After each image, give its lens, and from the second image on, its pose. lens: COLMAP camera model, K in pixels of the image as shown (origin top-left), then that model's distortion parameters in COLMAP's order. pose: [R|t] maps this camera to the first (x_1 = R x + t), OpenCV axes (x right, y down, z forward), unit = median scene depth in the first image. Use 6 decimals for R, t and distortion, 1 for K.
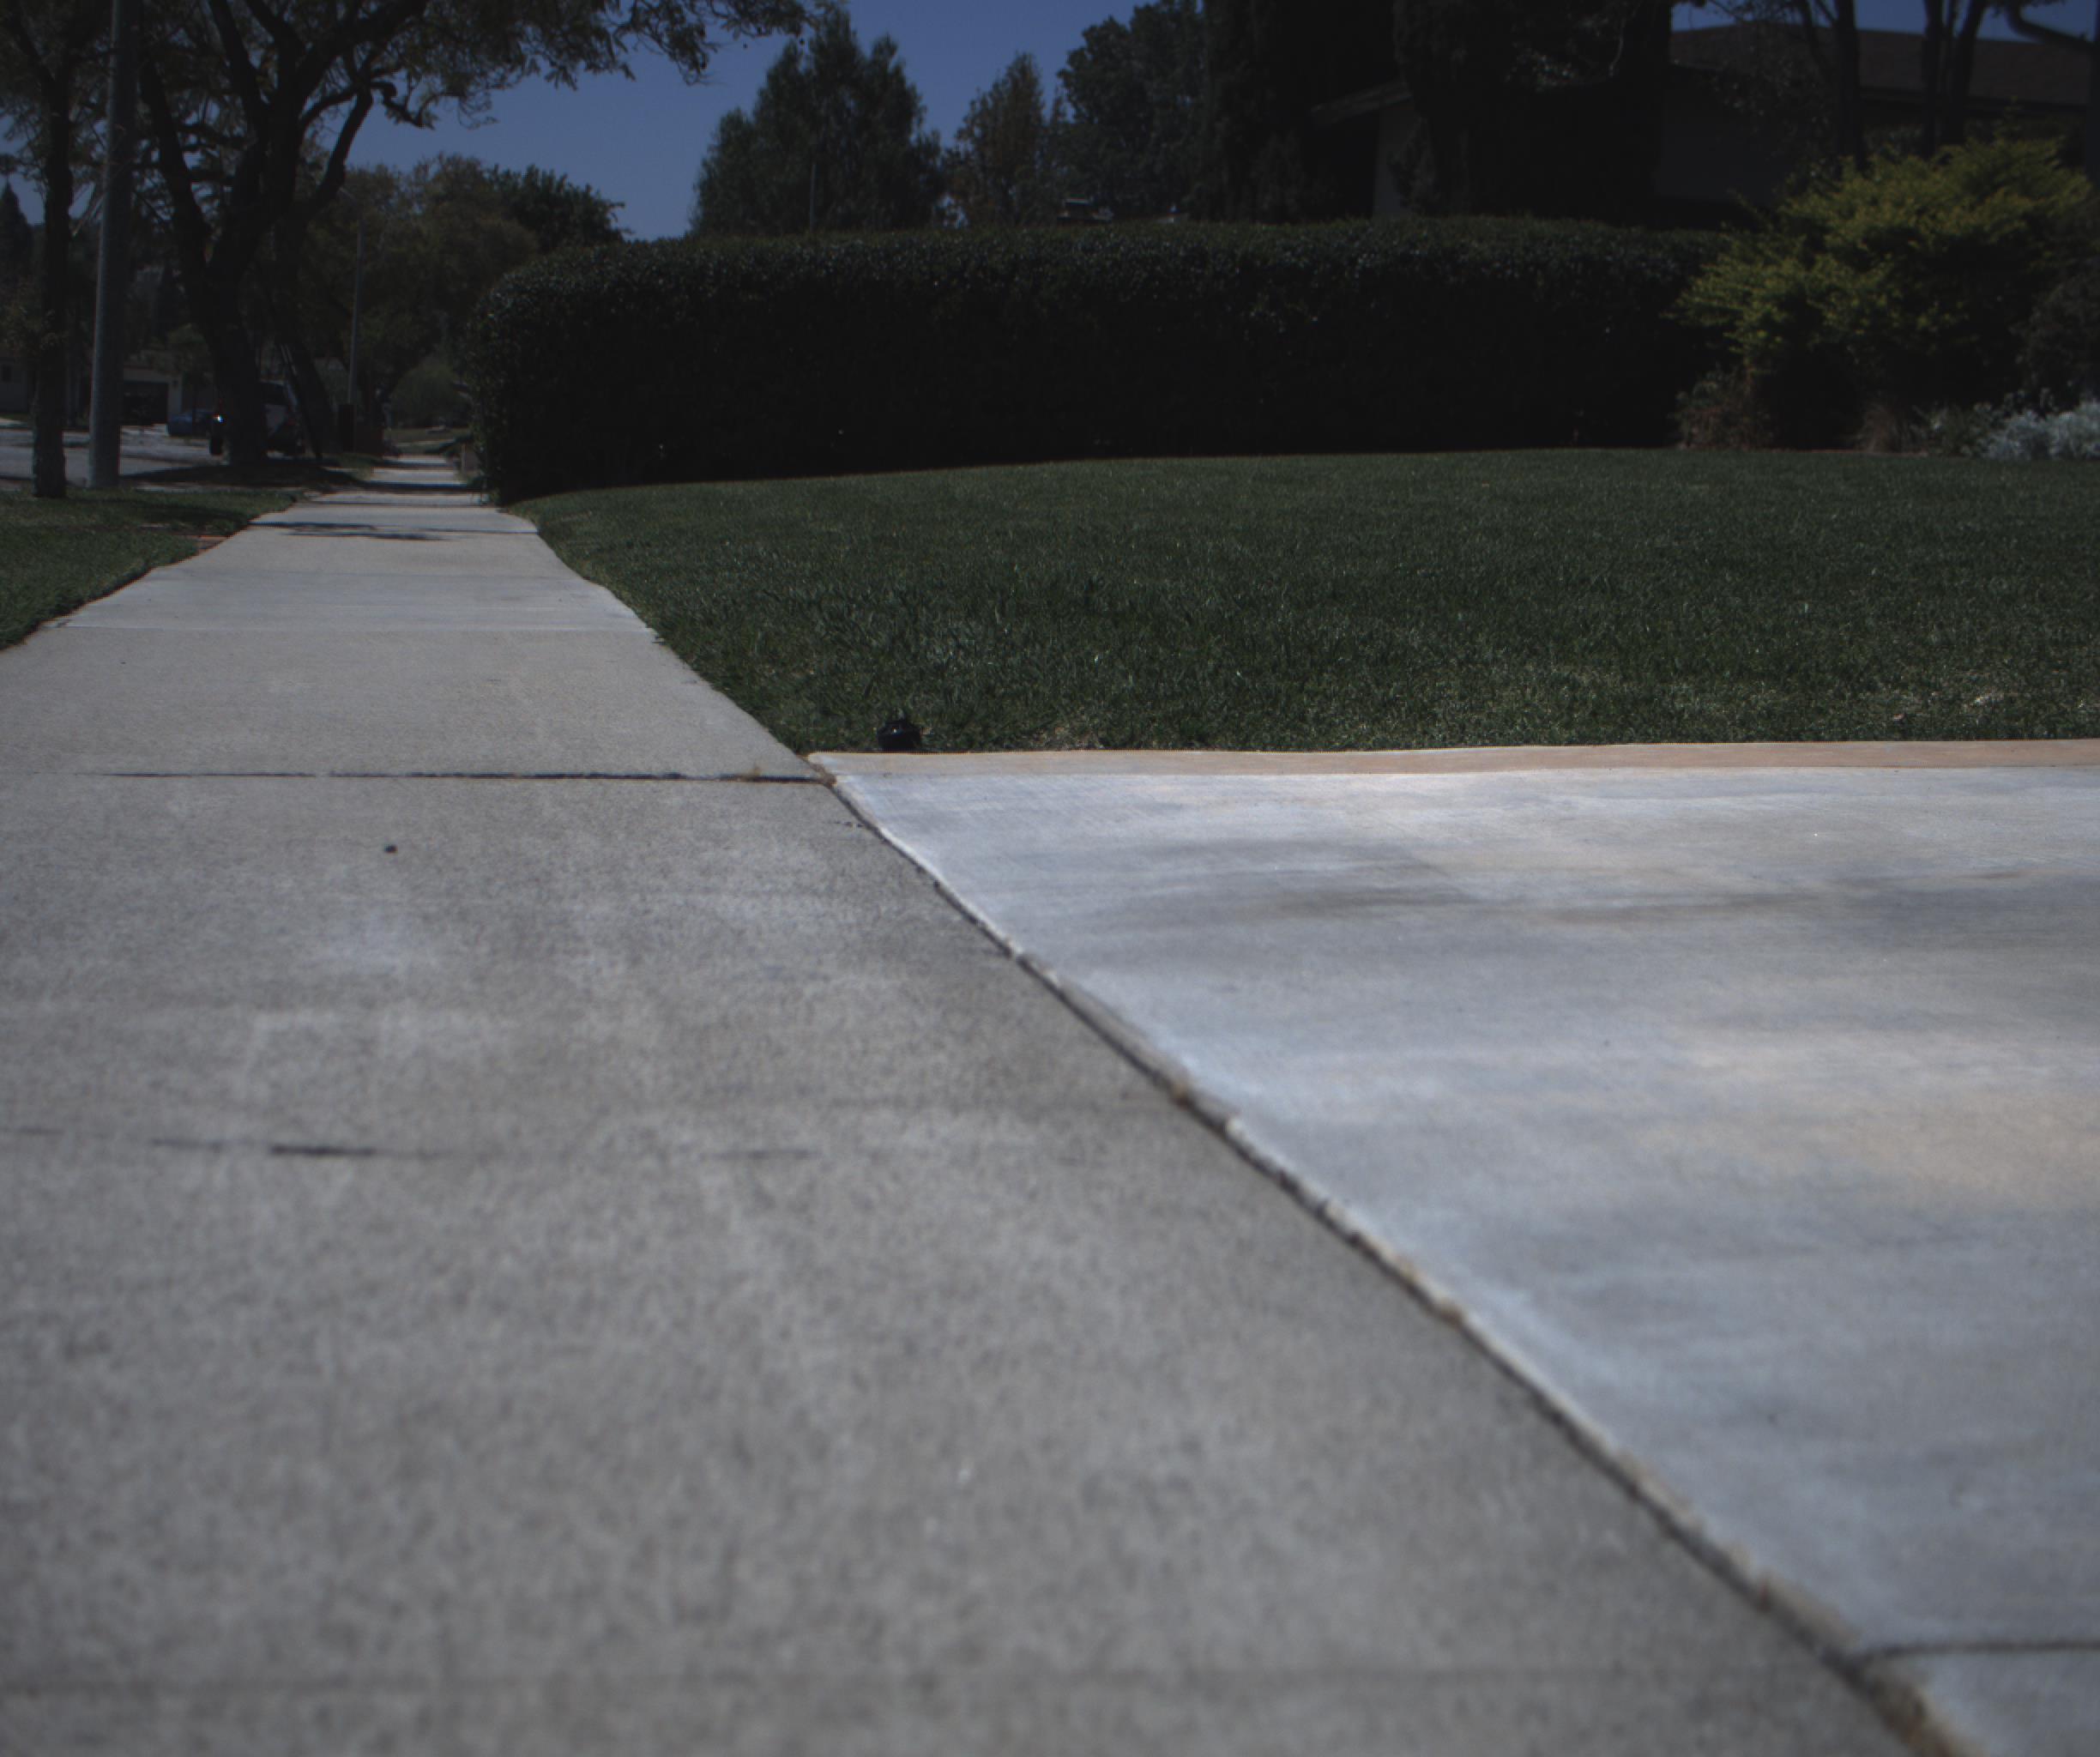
lens RADIAL K [[3971.9, 0, 1050.0], [0, 3971.9, 878.5], [0, 0, 1]] dist [-0.186502, 0.918208]
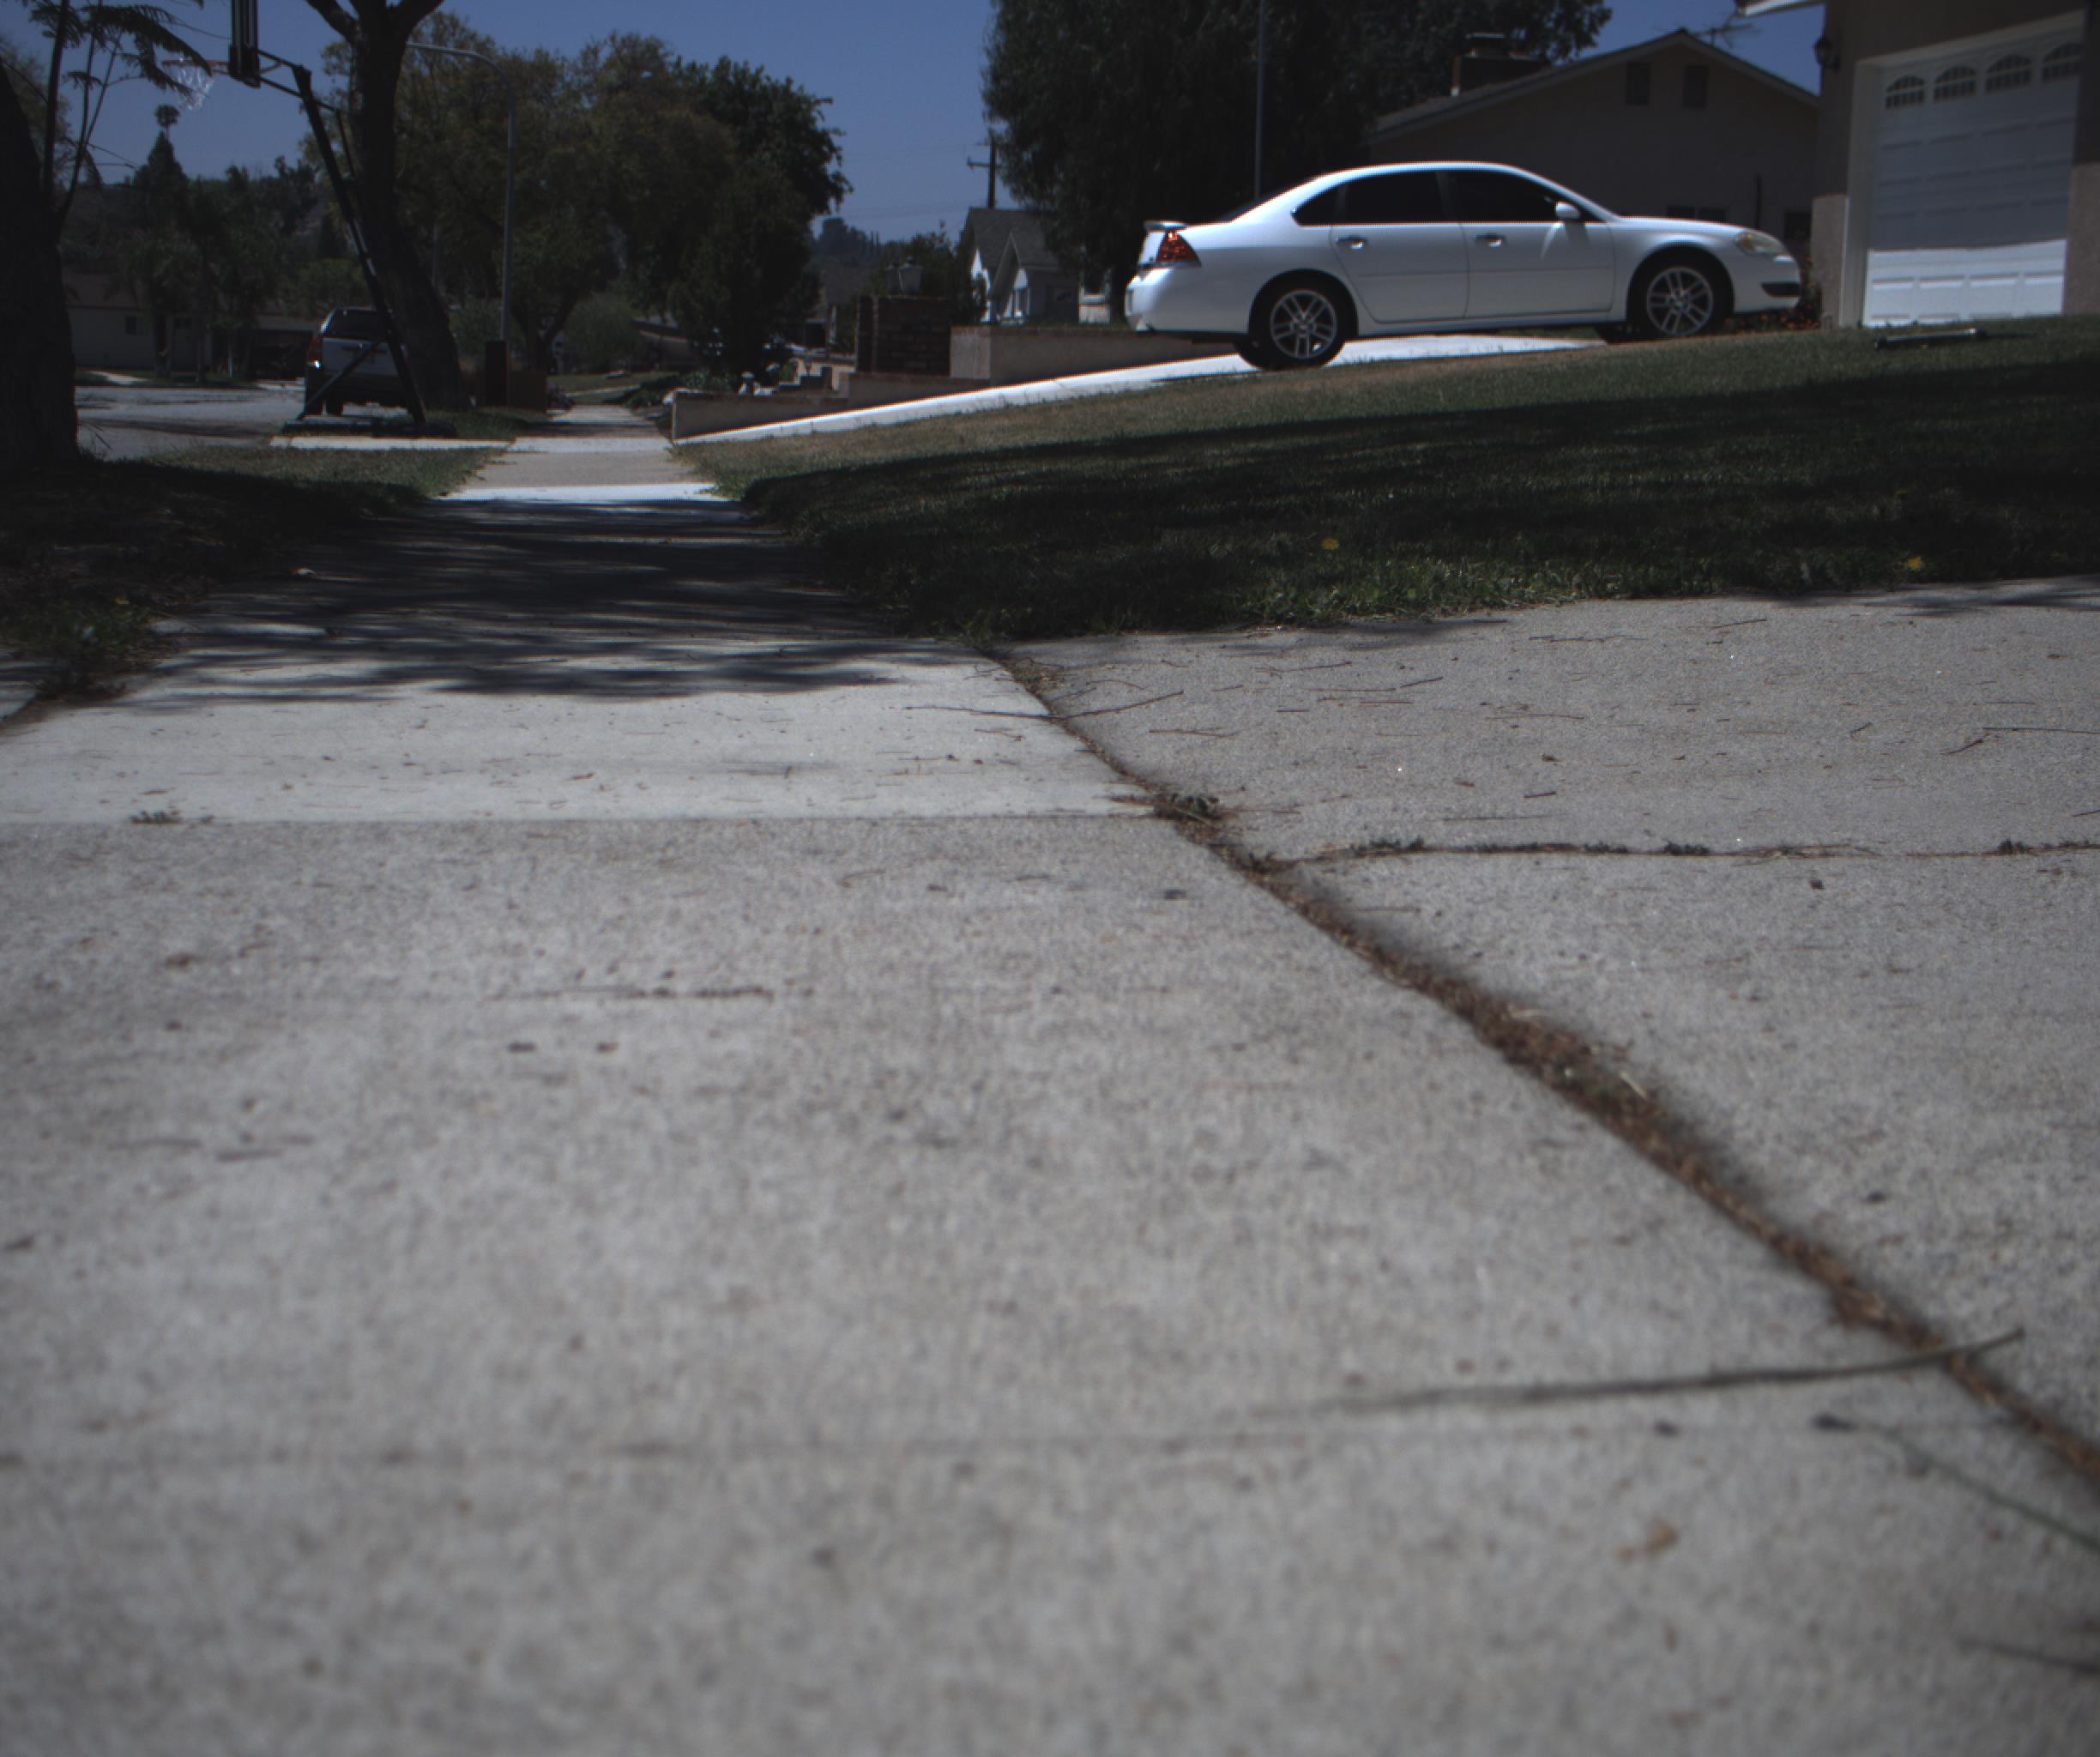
lens RADIAL K [[3971.9, 0, 1050.0], [0, 3971.9, 878.5], [0, 0, 1]] dist [-0.186502, 0.918208]
pose [[0.998679, -0.021122, -0.046842, -0.057890], [0.021891, 0.999633, 0.015971, -0.039914], [0.046487, -0.016975, 0.998775, 0.362505]]
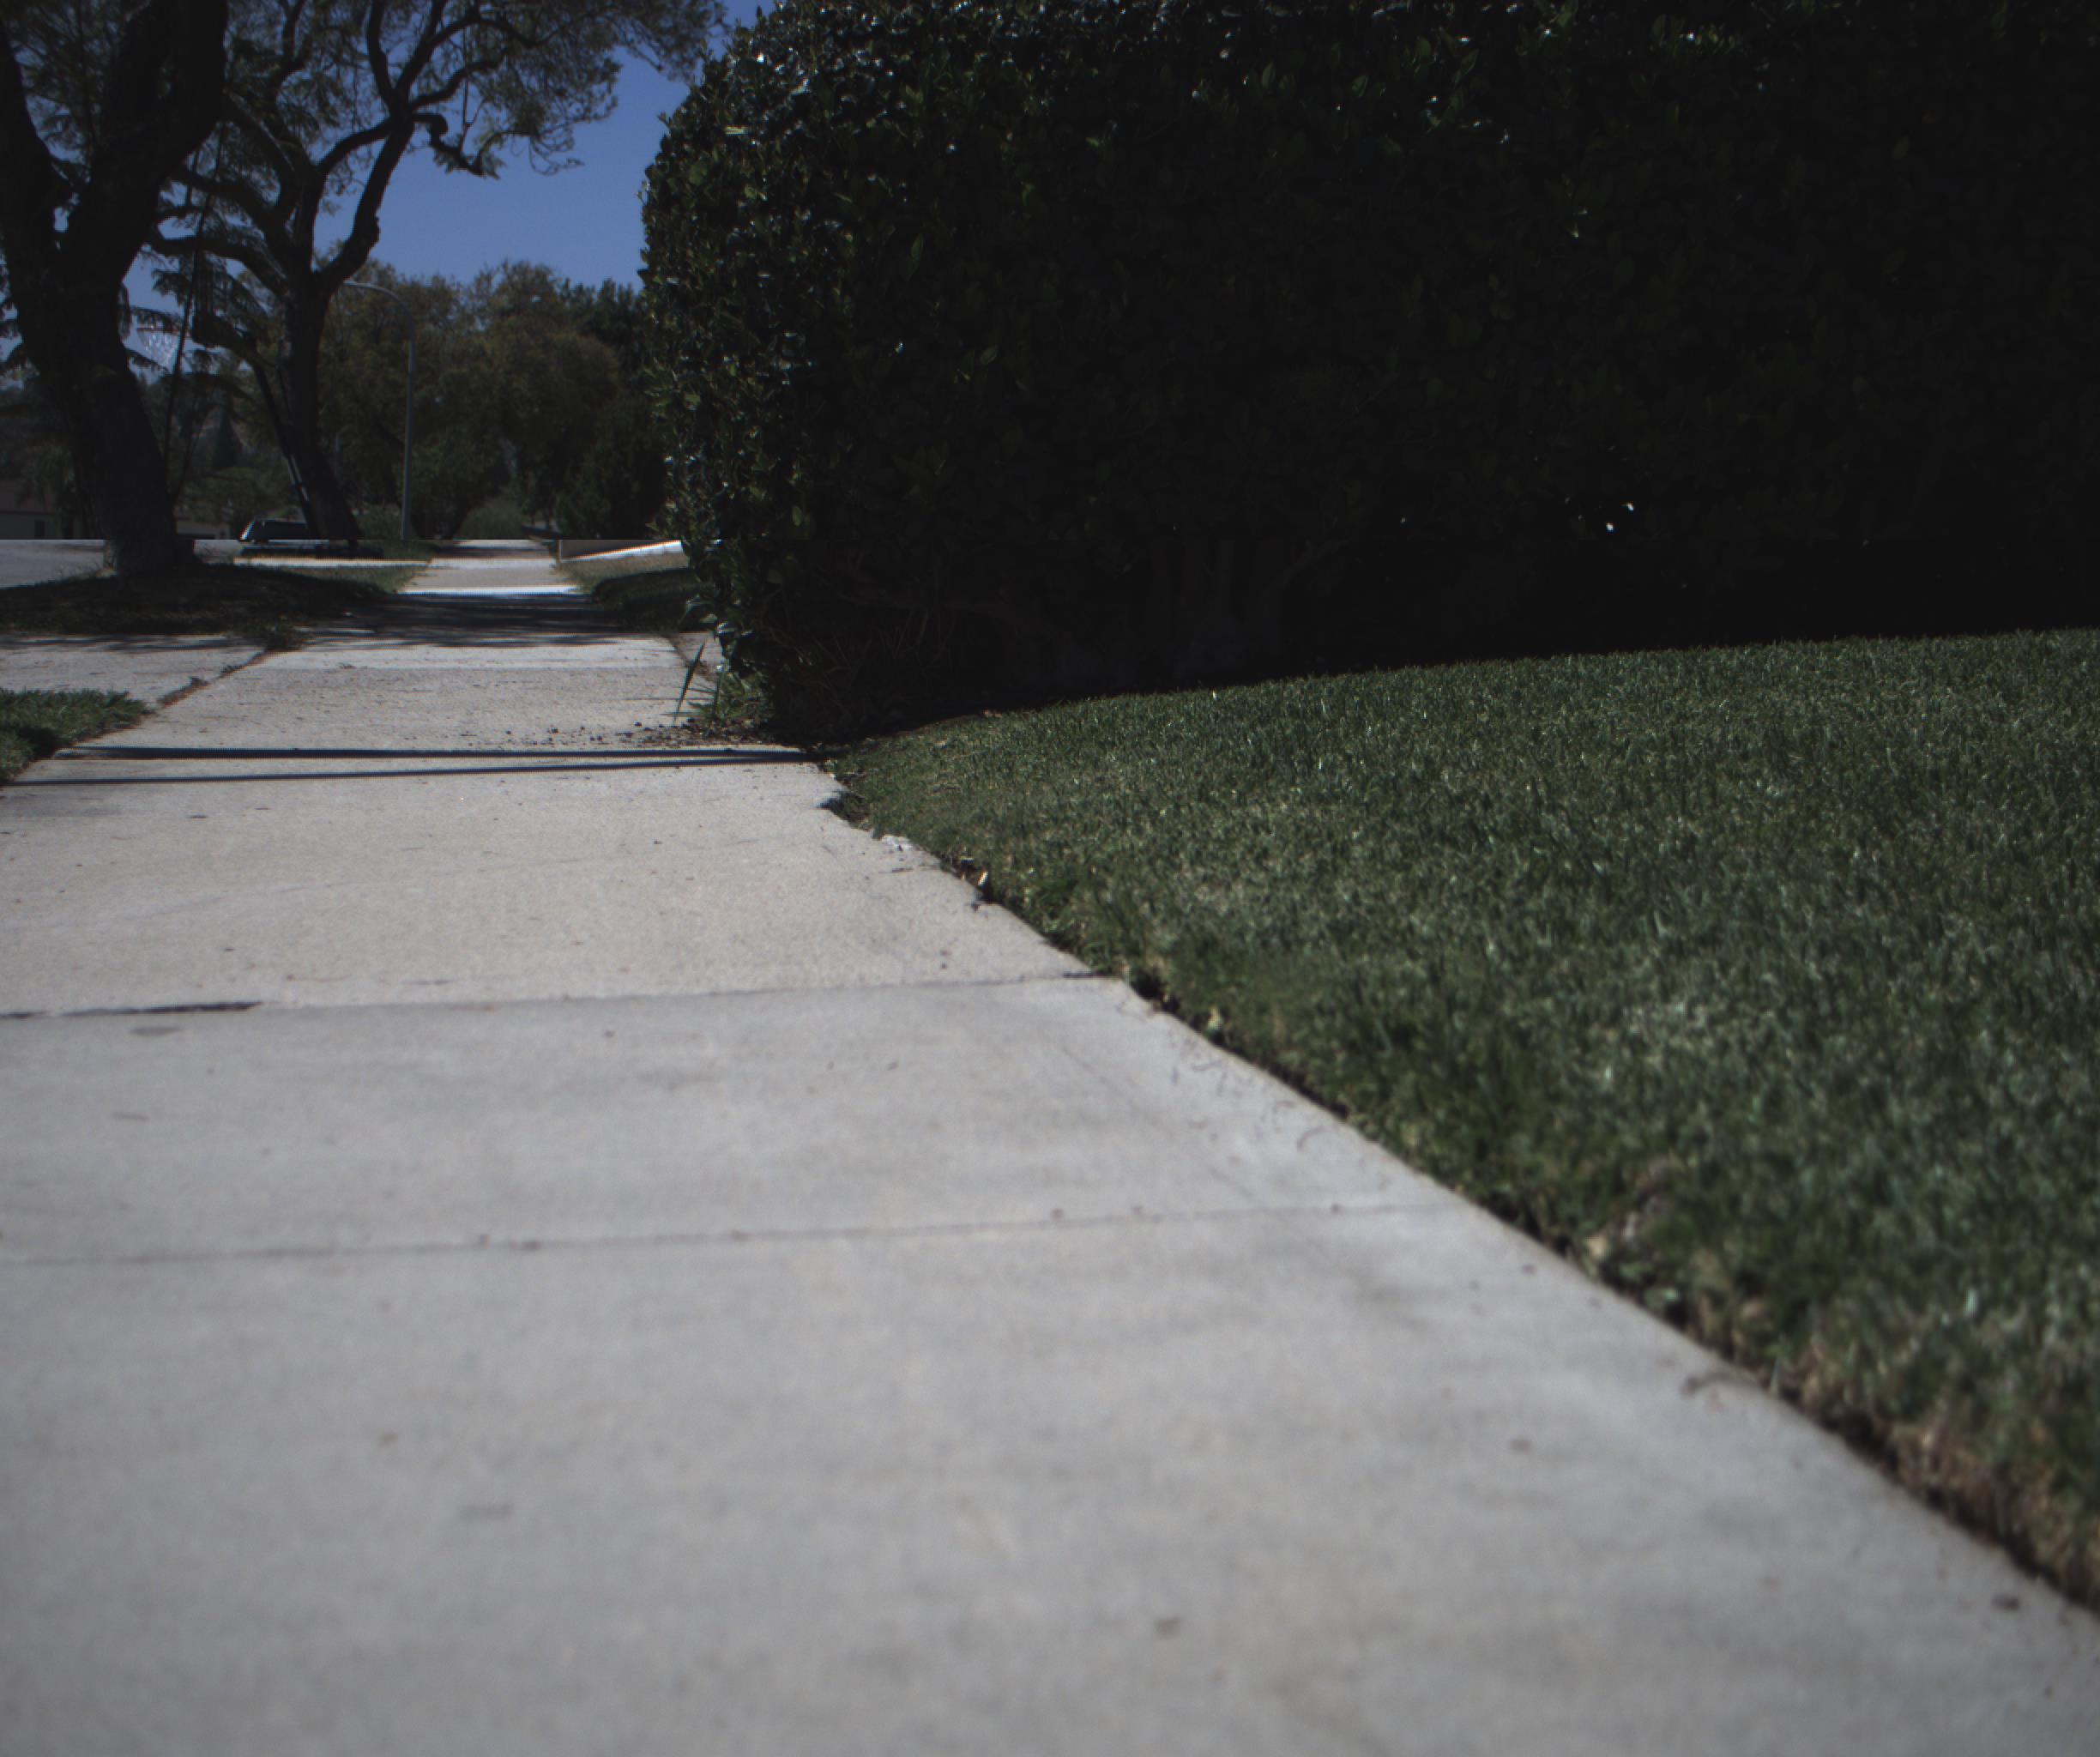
lens RADIAL K [[3971.9, 0, 1050.0], [0, 3971.9, 878.5], [0, 0, 1]] dist [-0.186502, 0.918208]
pose [[0.999531, -0.024463, -0.018402, -0.040802], [0.023827, 0.999137, -0.034021, -0.028468], [0.019218, 0.033567, 0.999252, 0.256143]]
